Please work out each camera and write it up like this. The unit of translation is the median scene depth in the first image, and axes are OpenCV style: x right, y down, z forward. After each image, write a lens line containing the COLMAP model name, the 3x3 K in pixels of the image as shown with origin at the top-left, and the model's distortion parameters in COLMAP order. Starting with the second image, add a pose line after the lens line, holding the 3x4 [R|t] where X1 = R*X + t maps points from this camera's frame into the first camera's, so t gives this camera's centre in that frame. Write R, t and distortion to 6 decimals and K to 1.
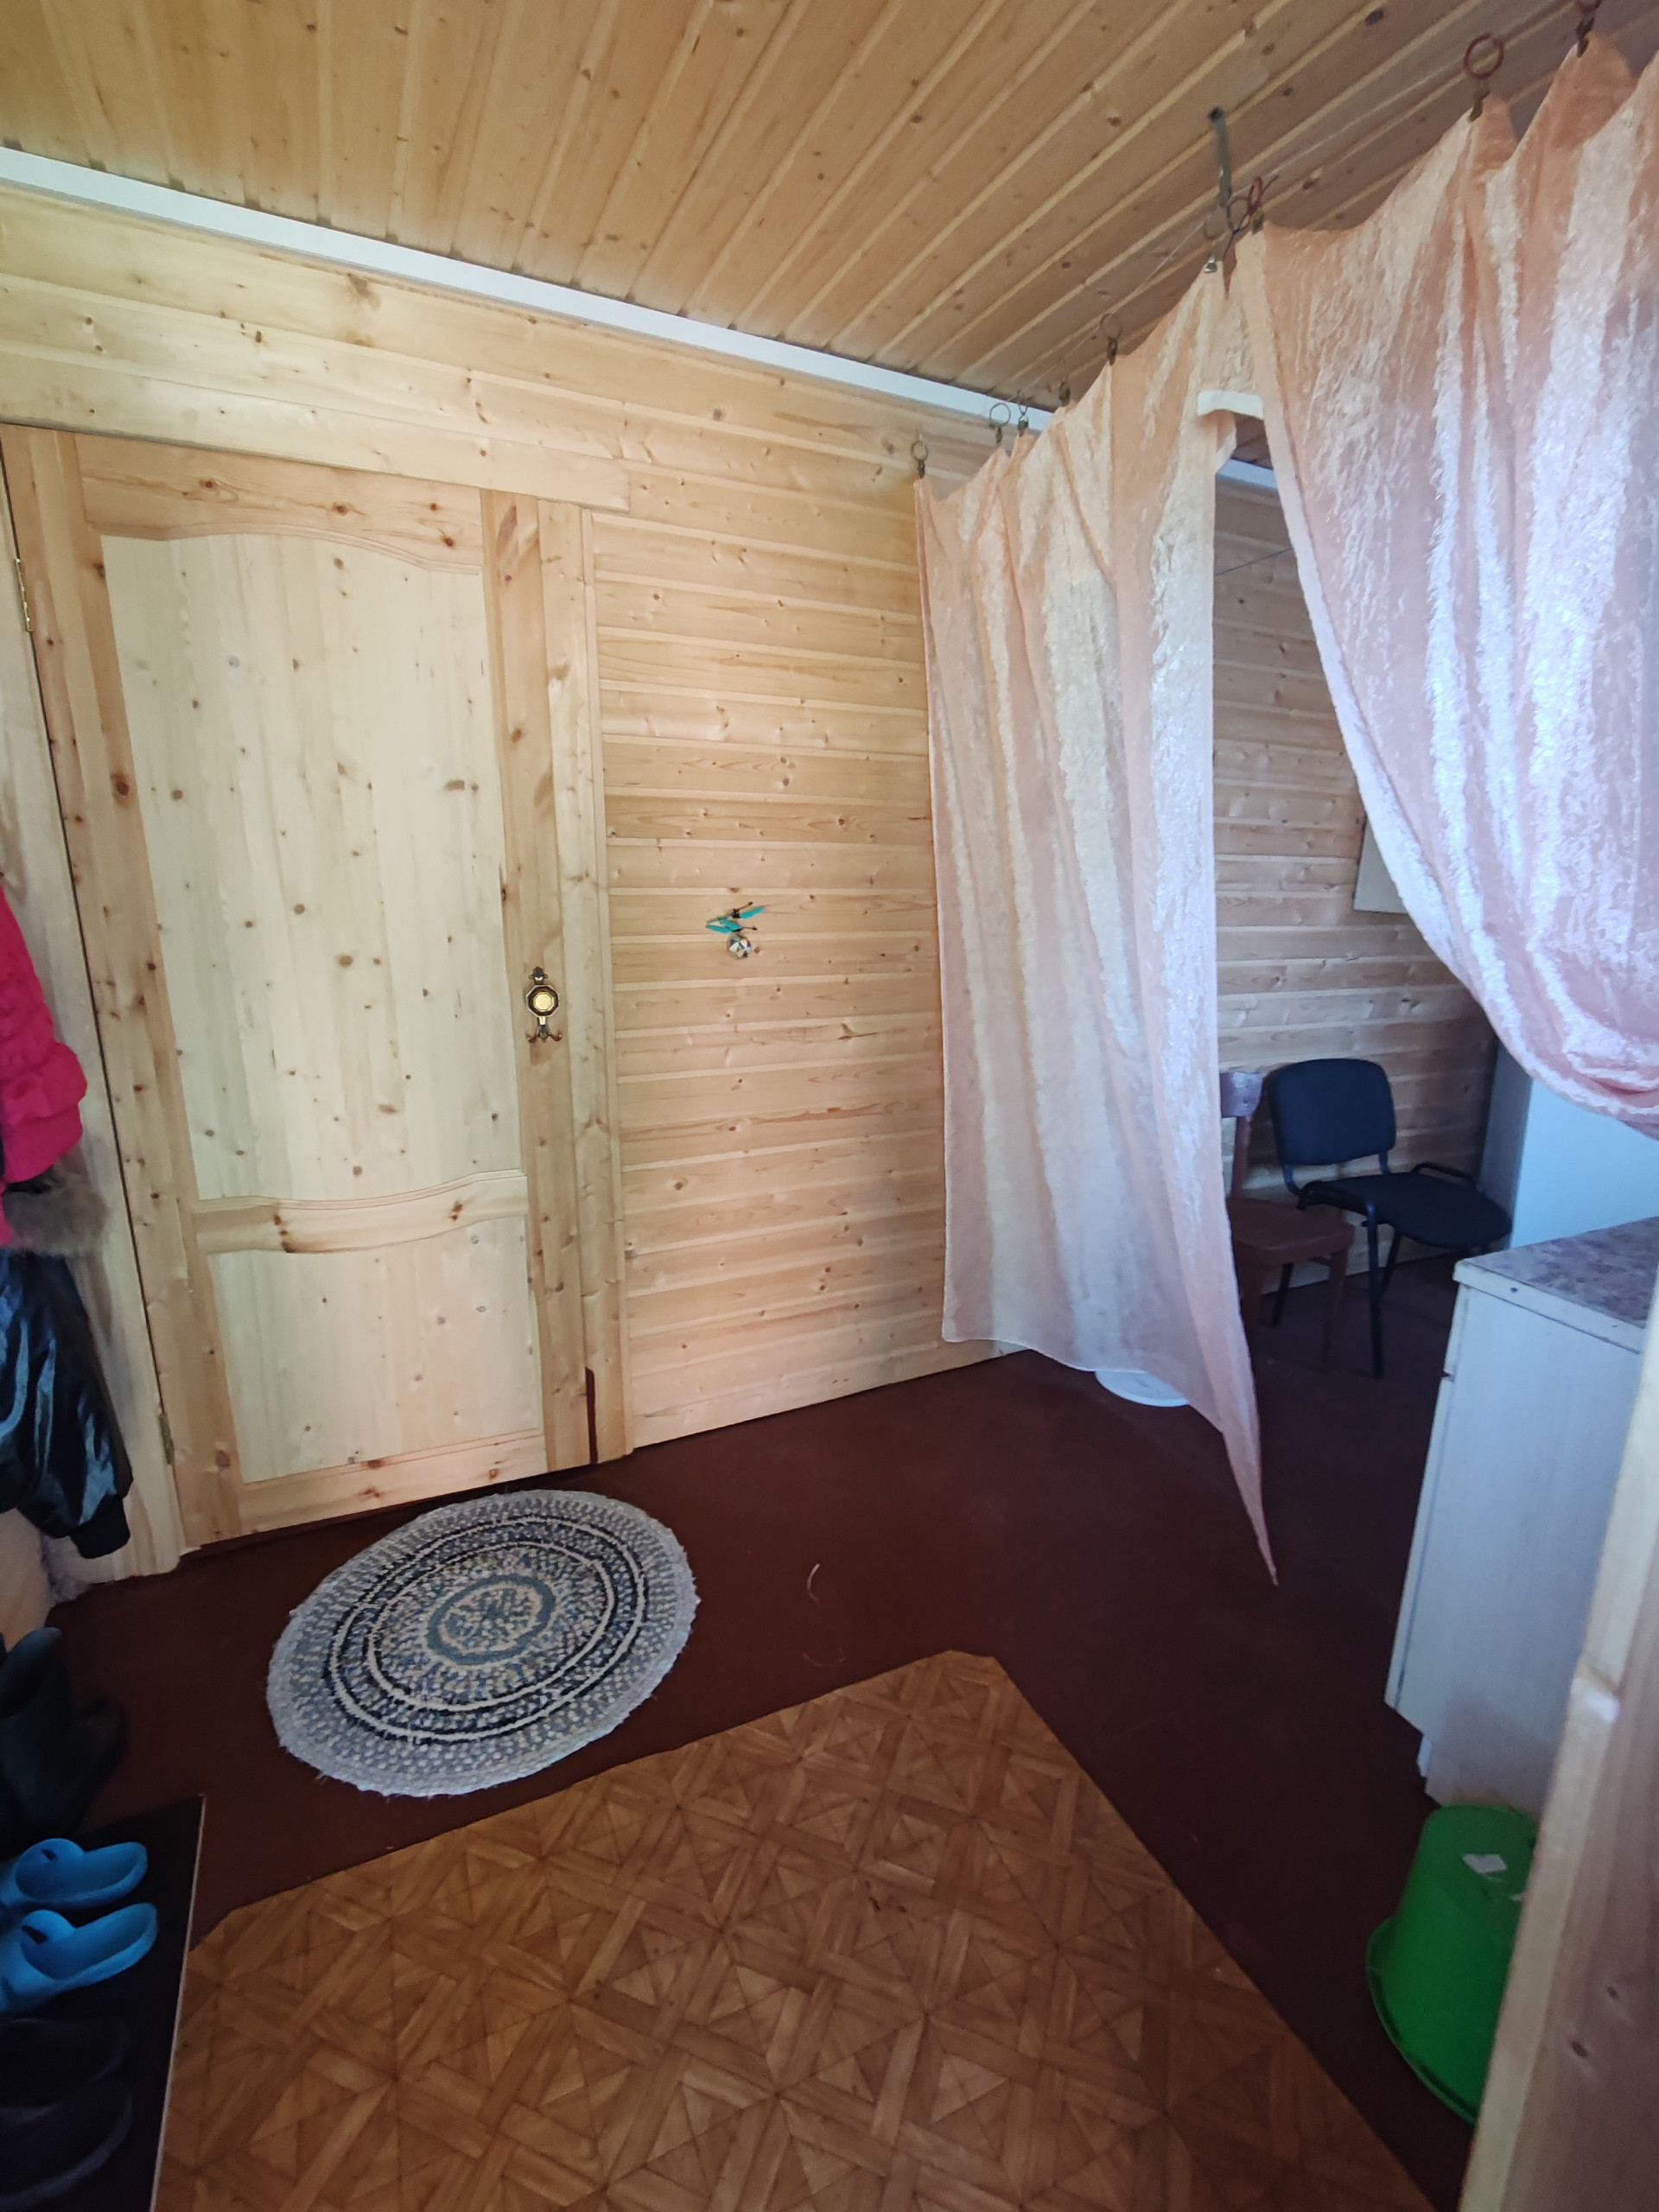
lens RADIAL K [[997.3, 0, 827.2], [0, 997.3, 1106.4], [0, 0, 1]] dist [-0.001380, 0.000802]
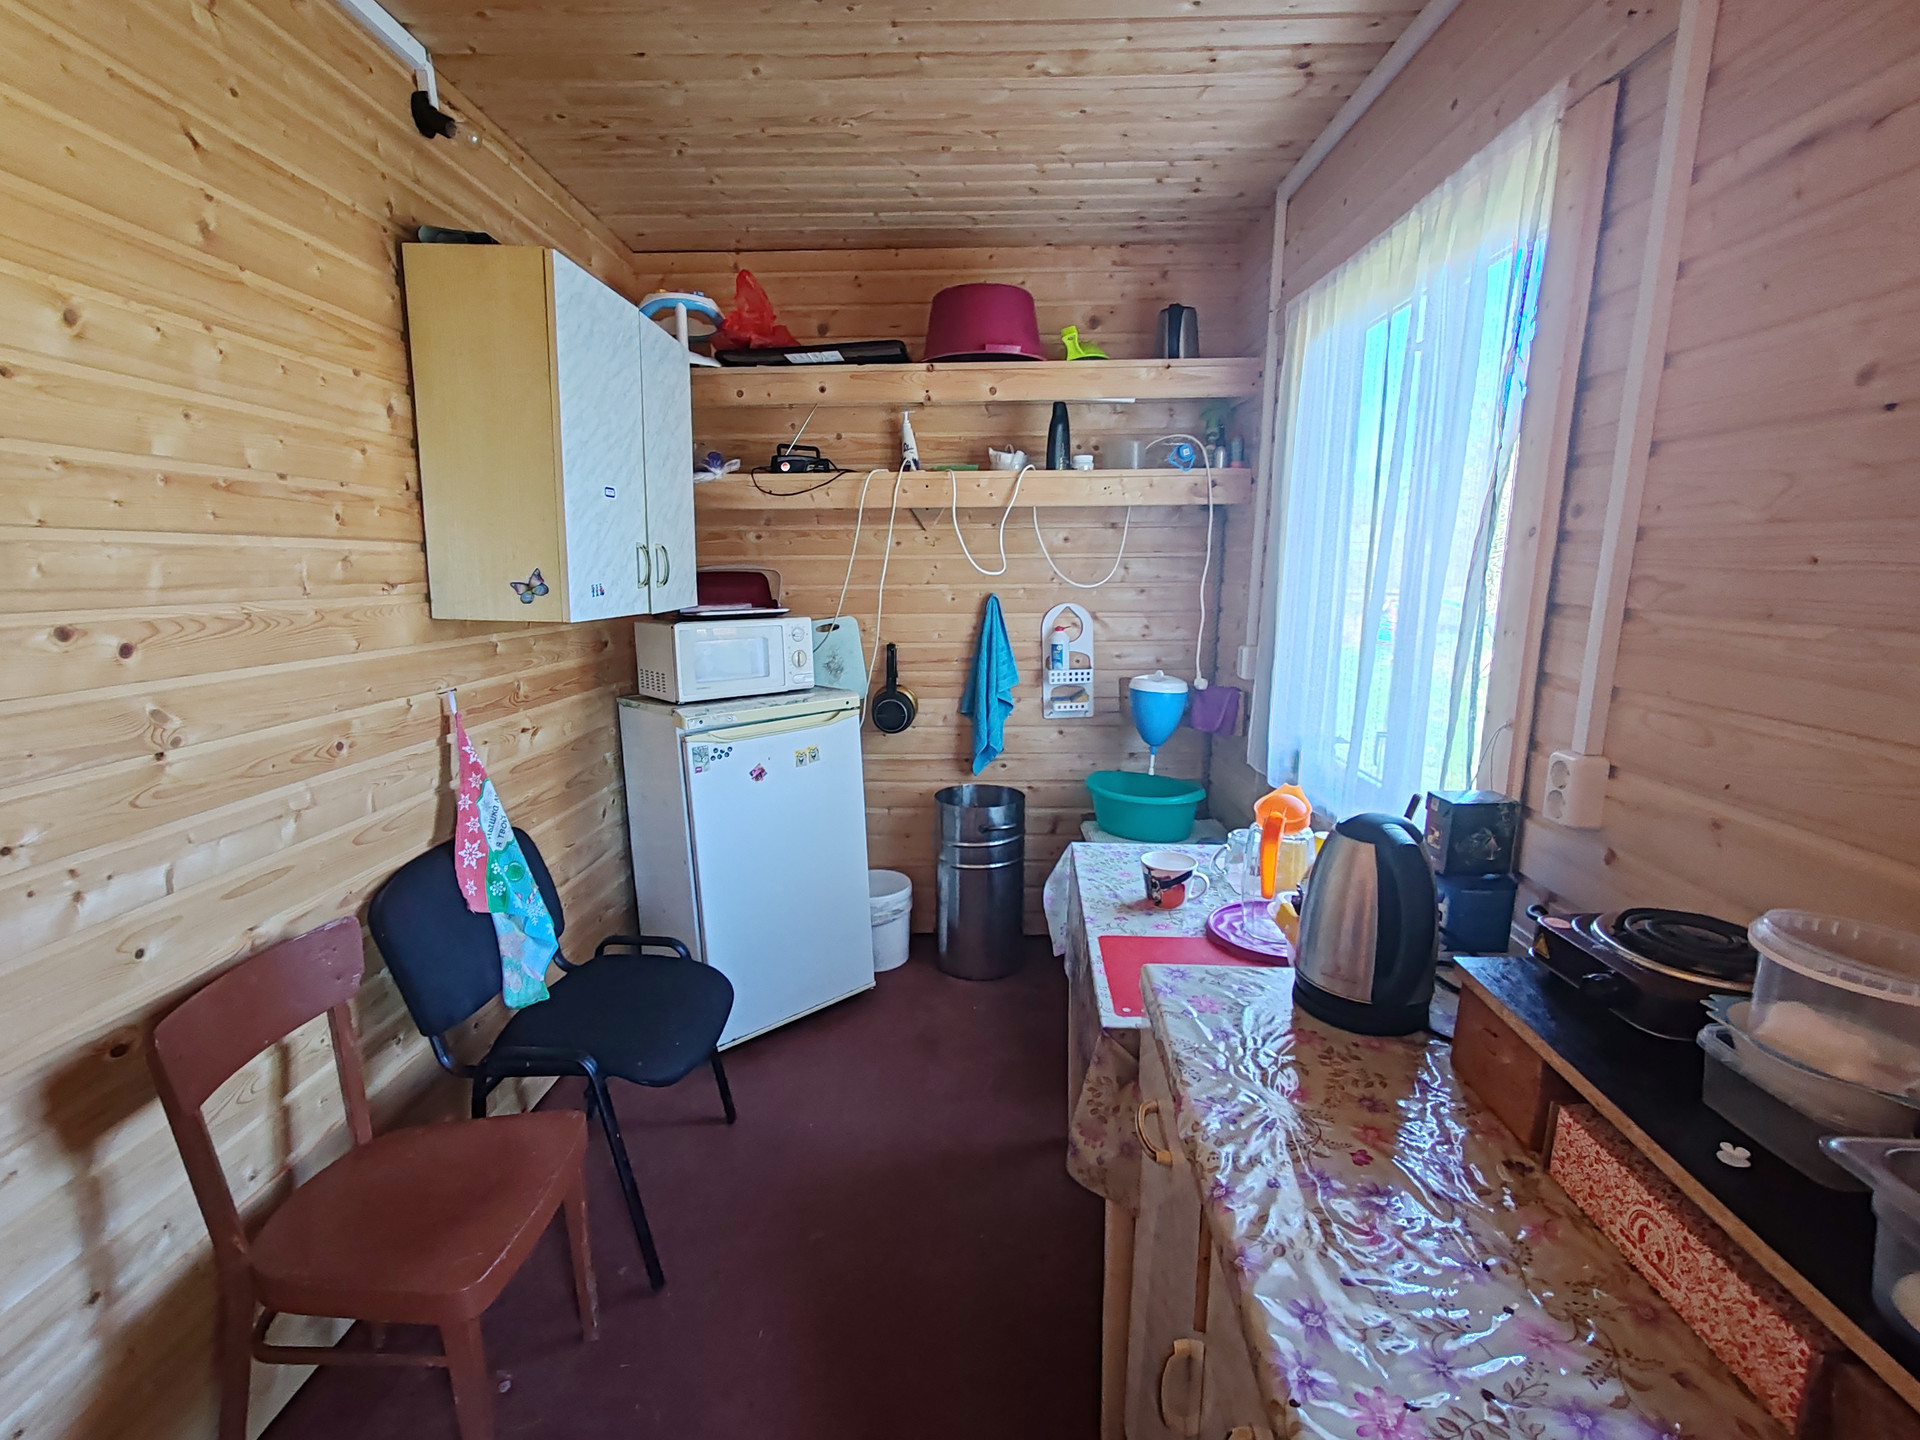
lens RADIAL K [[865.6, 0, 957.5], [0, 865.6, 721.5], [0, 0, 1]] dist [-0.001380, 0.000802]
pose [[0.459821, -0.174439, 0.870710, 0.274517], [0.210041, 0.974058, 0.084221, -0.167296], [-0.862814, 0.144158, 0.484532, 0.675141]]
